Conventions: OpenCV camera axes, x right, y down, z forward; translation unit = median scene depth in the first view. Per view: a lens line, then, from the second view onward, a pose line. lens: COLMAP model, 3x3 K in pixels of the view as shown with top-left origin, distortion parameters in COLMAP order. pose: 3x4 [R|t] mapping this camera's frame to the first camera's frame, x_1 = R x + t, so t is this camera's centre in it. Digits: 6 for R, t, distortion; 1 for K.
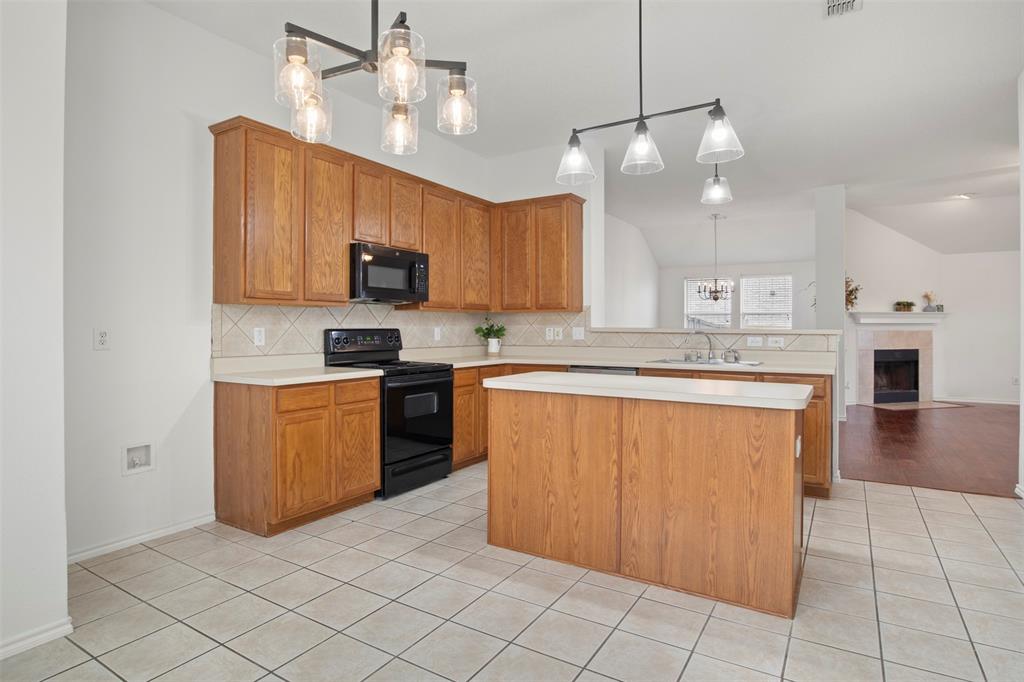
lens RADIAL K [[554.0, 0, 505.0], [0, 554.0, 320.9], [0, 0, 1]] dist [-0.028003, -0.000494]
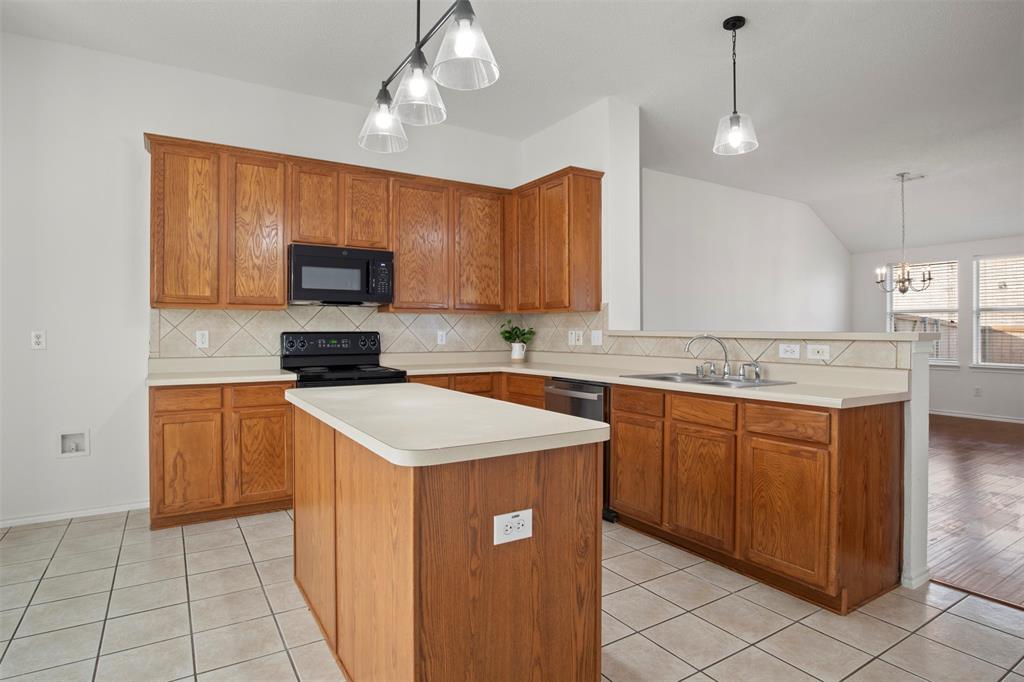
lens RADIAL K [[551.8, 0, 499.3], [0, 551.8, 328.0], [0, 0, 1]] dist [-0.024845, 0.000198]
pose [[0.895905, -0.003638, -0.444230, 0.444858], [0.006129, 0.999973, 0.004172, 0.005112], [0.444203, -0.006460, 0.895903, 0.257500]]
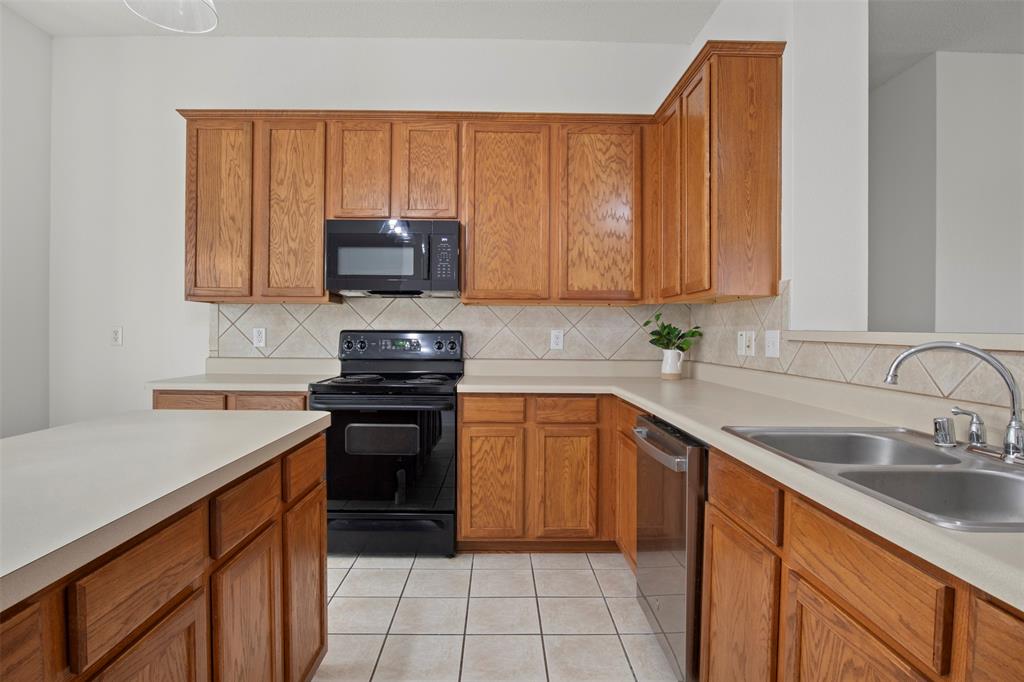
lens RADIAL K [[552.2, 0, 510.5], [0, 552.2, 333.5], [0, 0, 1]] dist [-0.029311, 0.000051]
pose [[0.550267, 0.006397, -0.834964, 0.475304], [0.002880, 0.999950, 0.009559, 0.011558], [0.834984, -0.007665, 0.550221, 0.701264]]
